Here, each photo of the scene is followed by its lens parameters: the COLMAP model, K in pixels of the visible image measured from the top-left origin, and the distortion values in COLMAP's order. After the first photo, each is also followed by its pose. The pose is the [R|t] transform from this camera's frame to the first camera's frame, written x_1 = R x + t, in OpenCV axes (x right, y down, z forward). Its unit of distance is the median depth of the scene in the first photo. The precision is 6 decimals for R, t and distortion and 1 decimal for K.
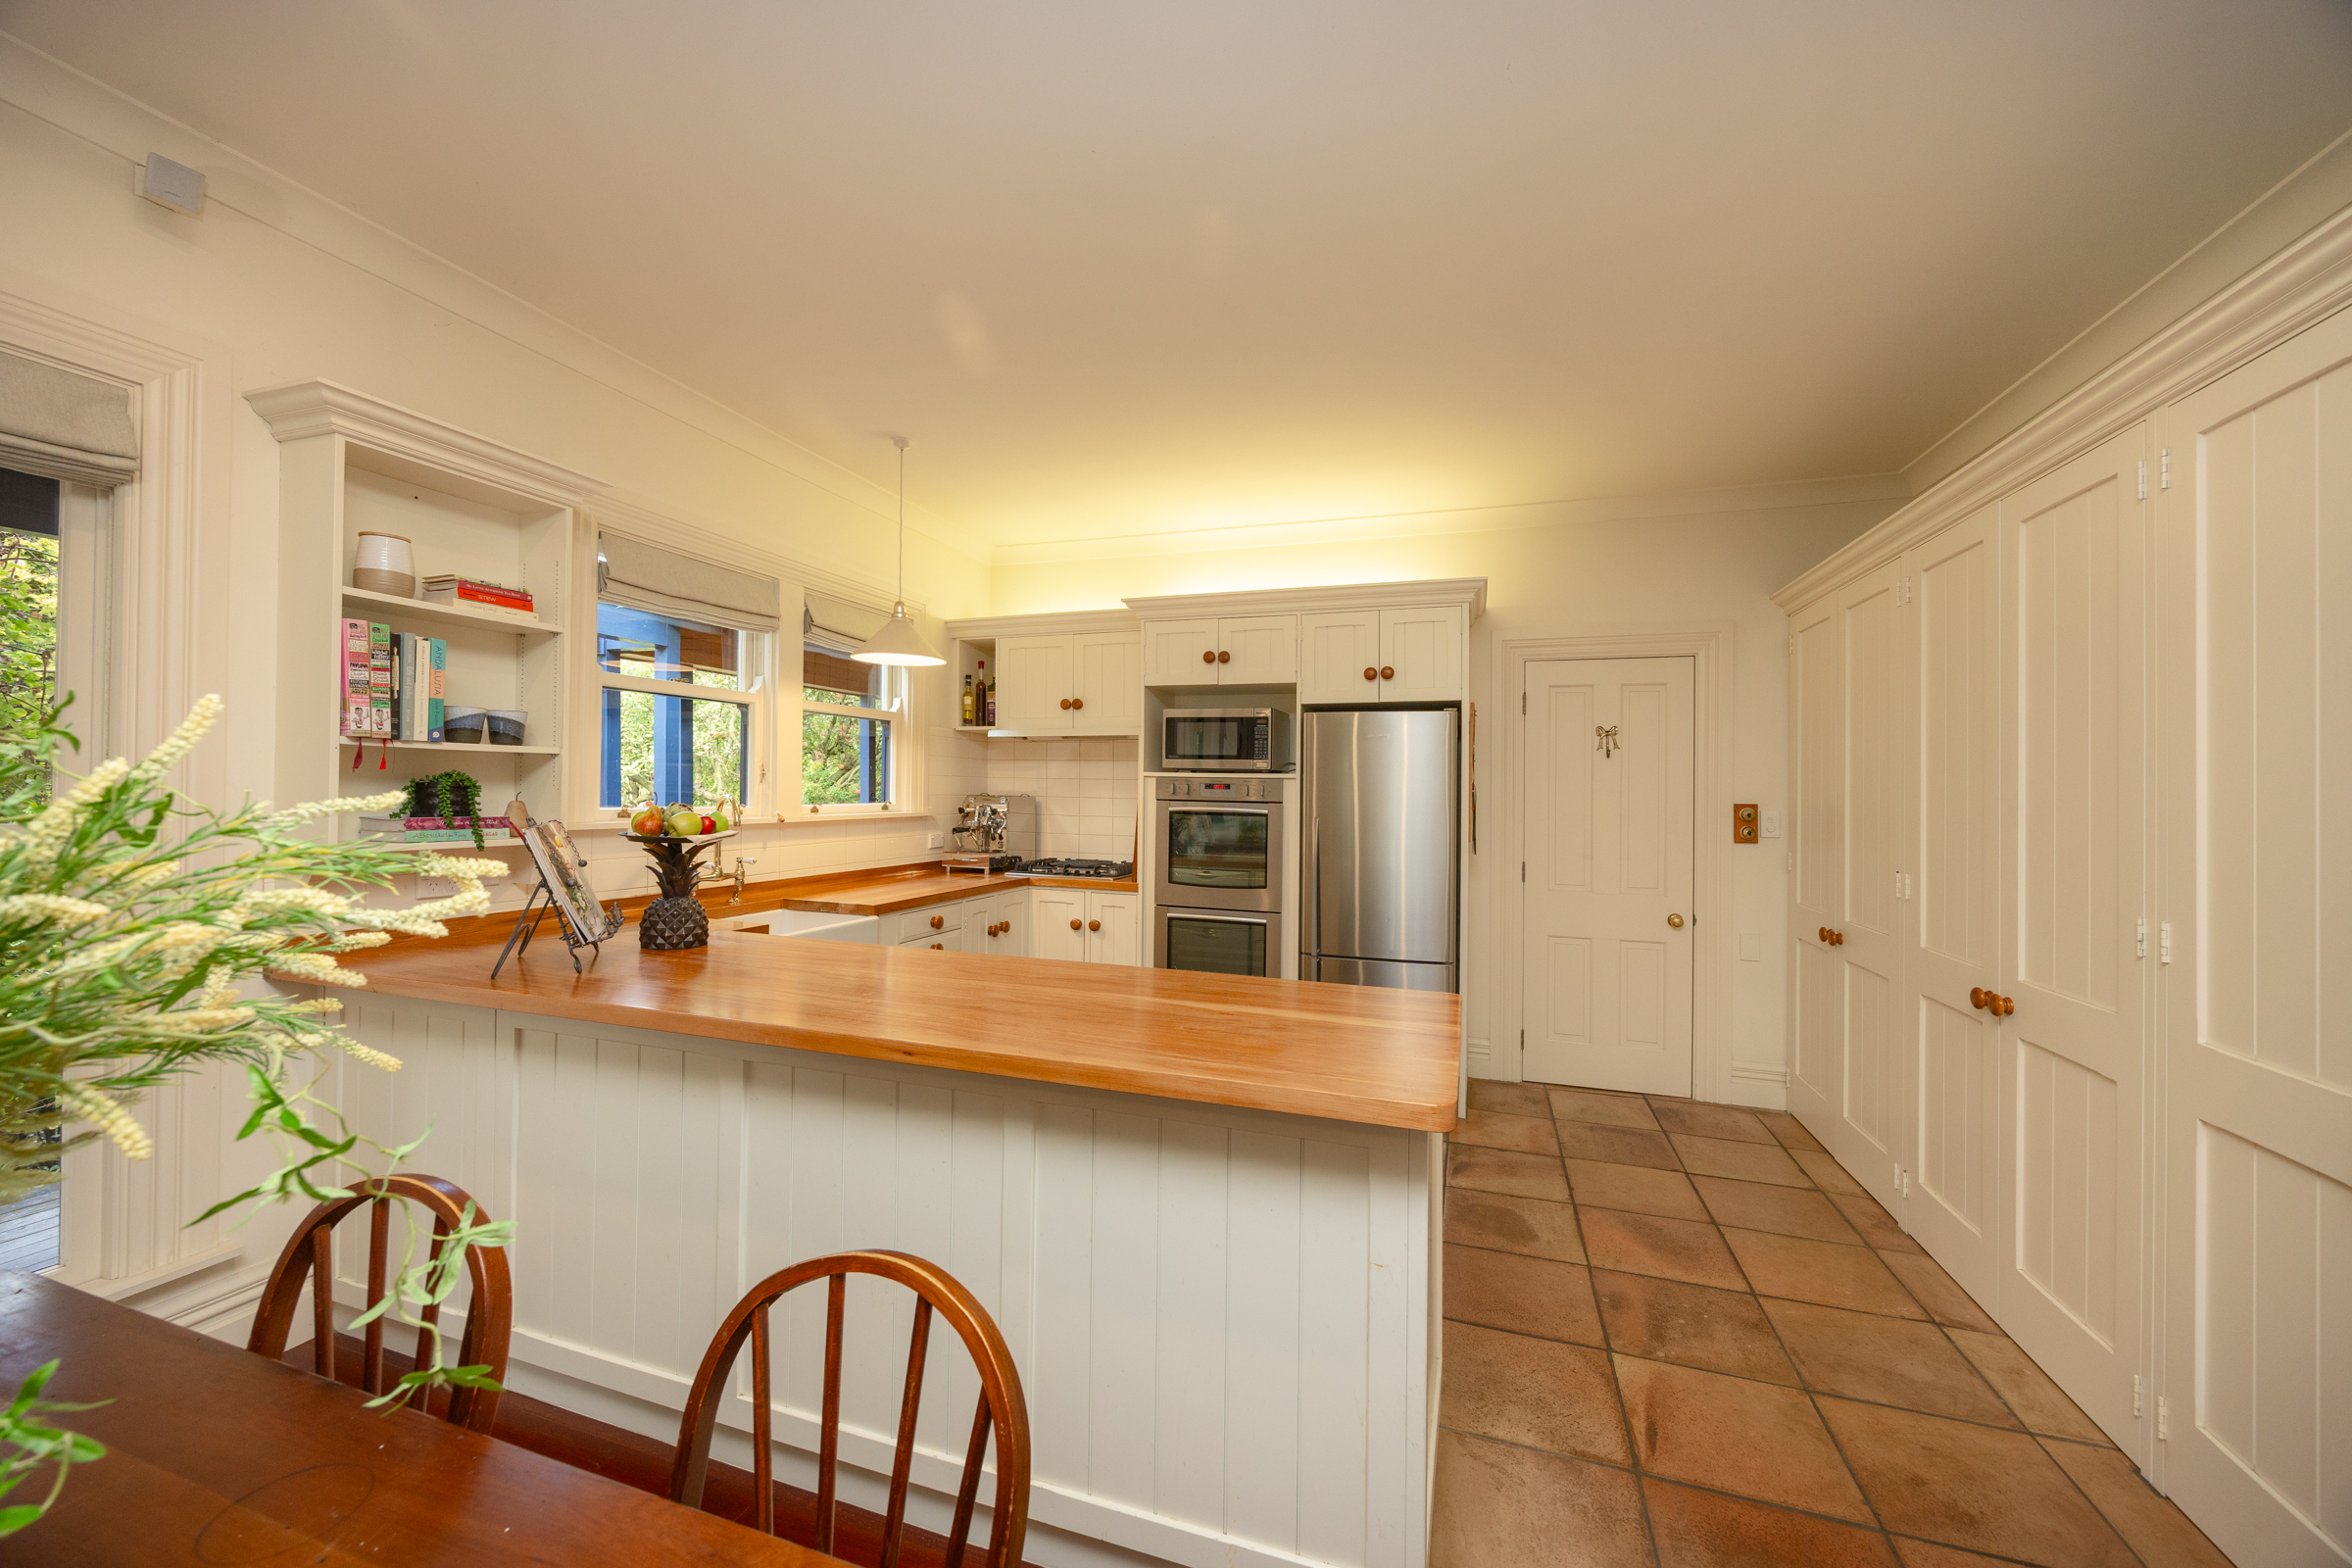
lens RADIAL K [[910.1, 0, 1159.4], [0, 910.1, 787.6], [0, 0, 1]] dist [0.000144, -0.000373]
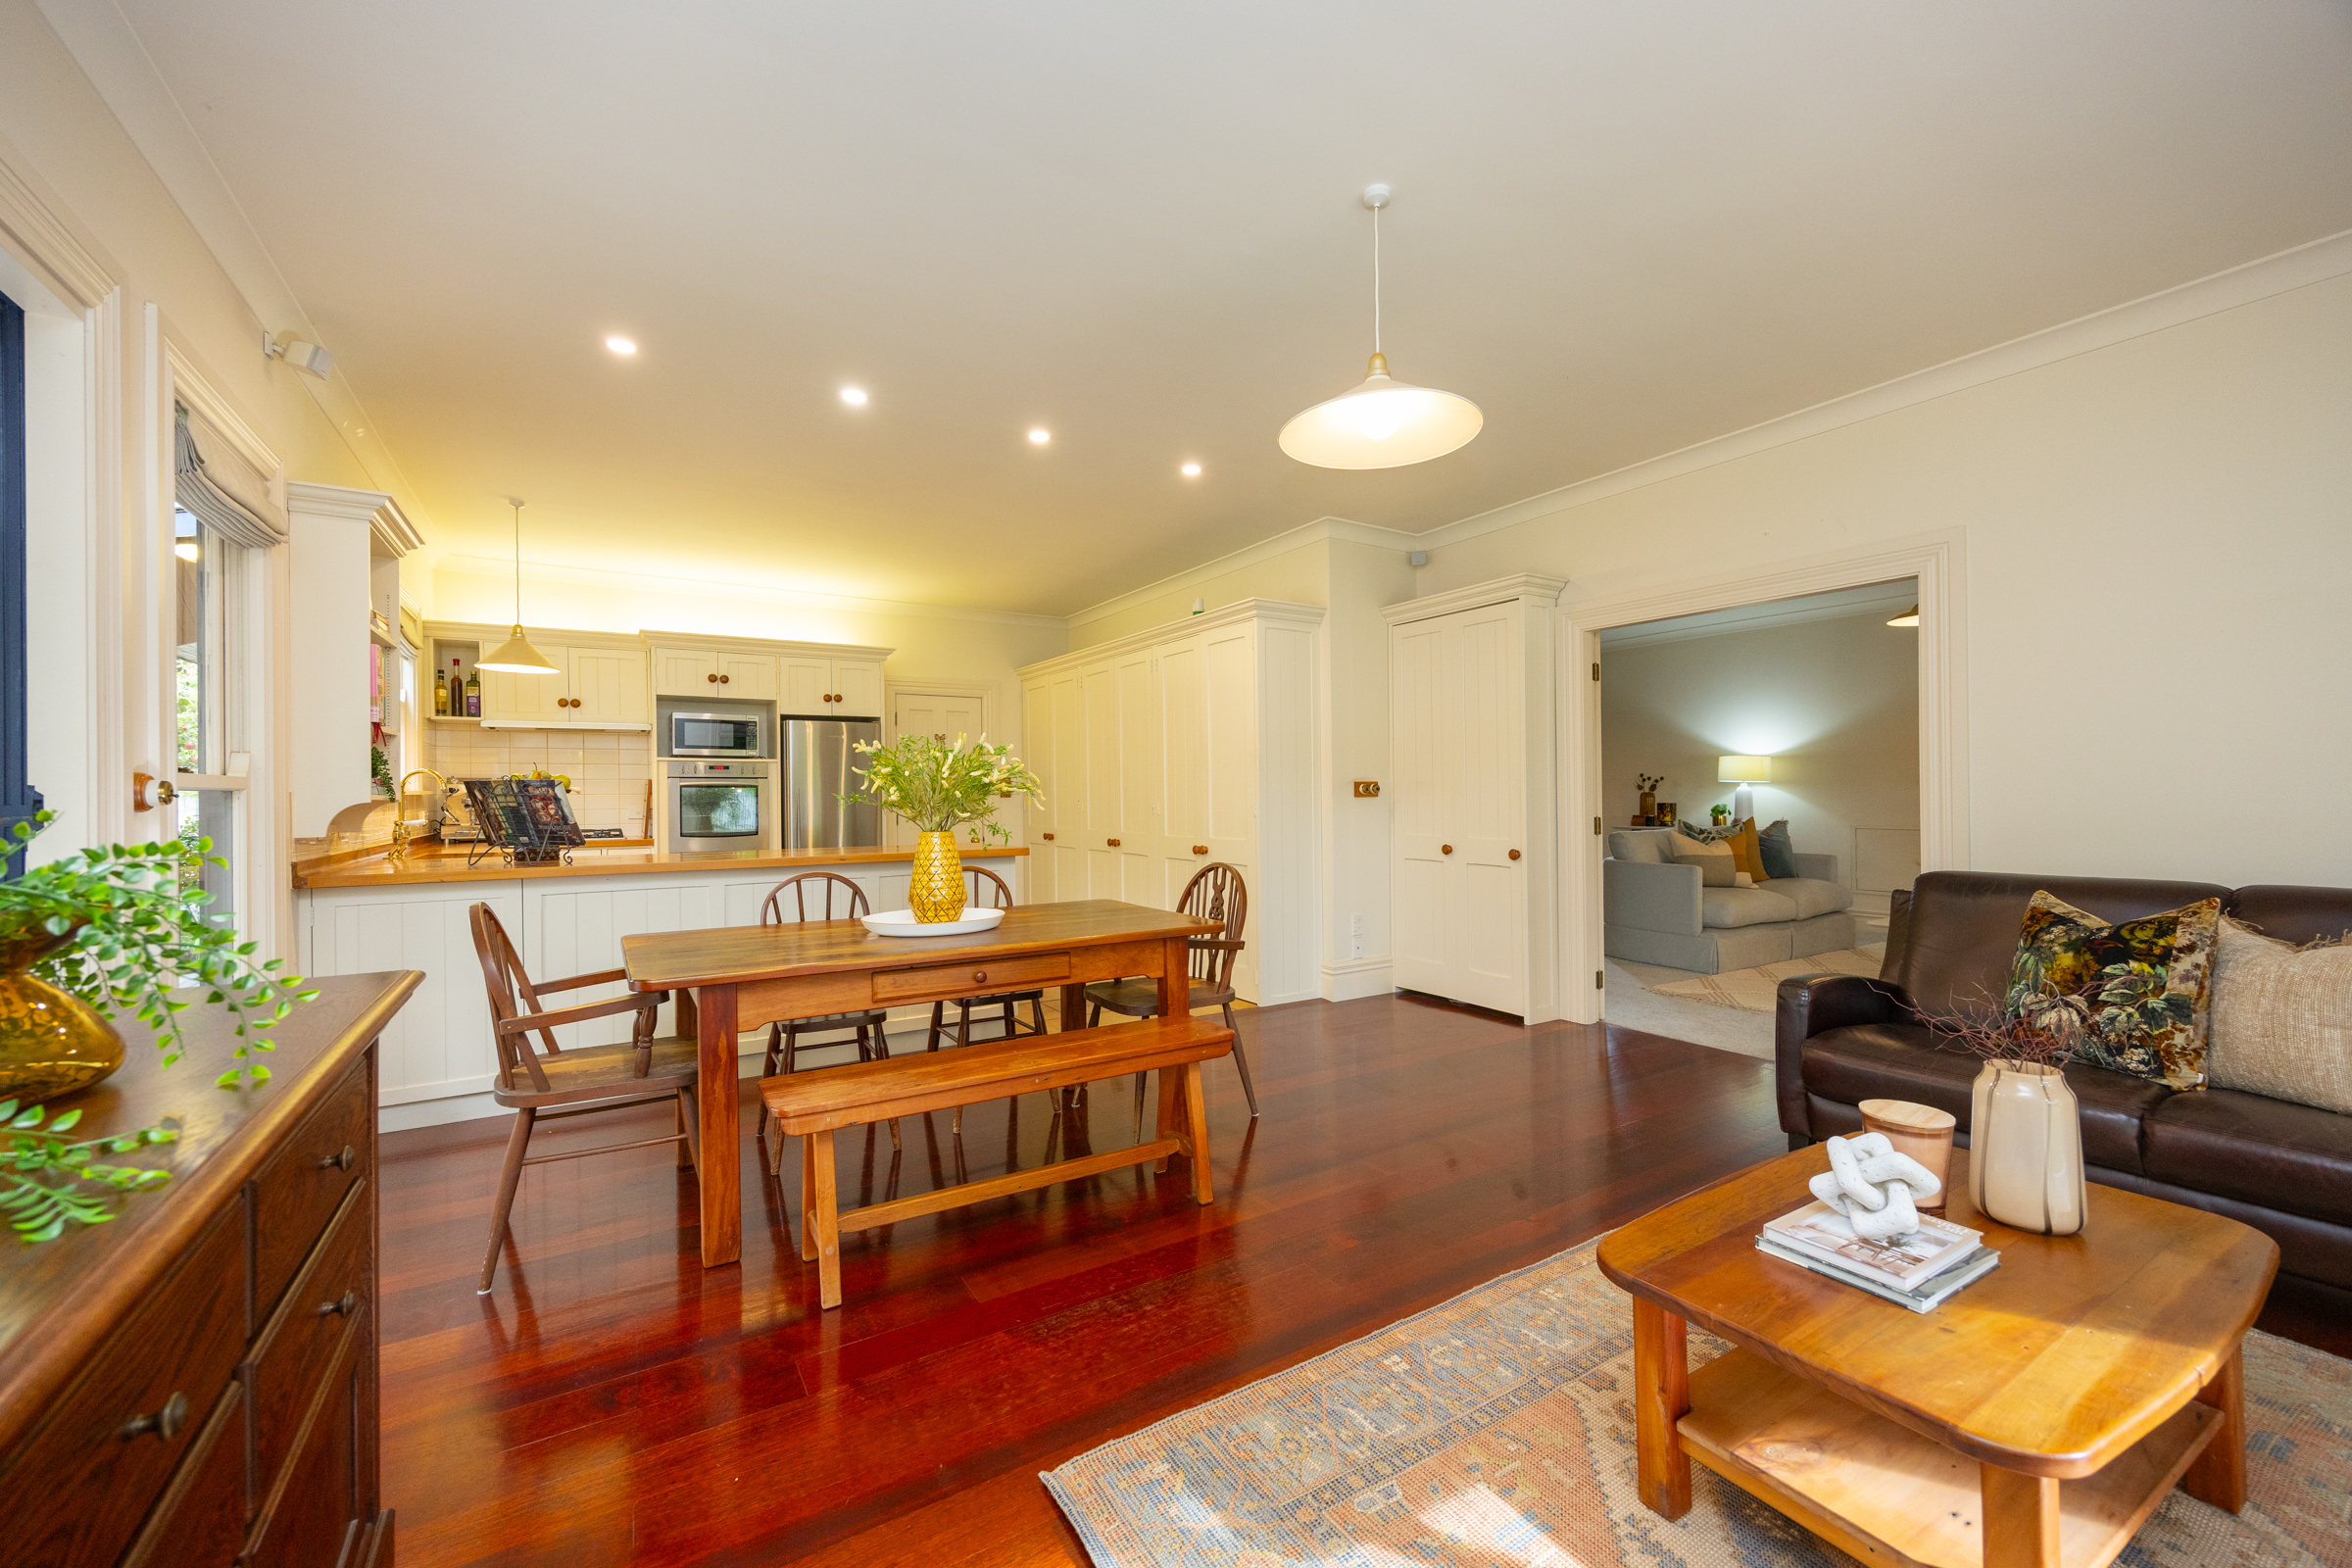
lens RADIAL K [[910.1, 0, 1168.0], [0, 910.1, 794.0], [0, 0, 1]] dist [0.000144, -0.000373]
pose [[0.638217, -0.018944, 0.769623, -0.613469], [0.013394, 0.999819, 0.013503, 0.031489], [-0.769740, 0.001690, 0.638355, -0.492135]]
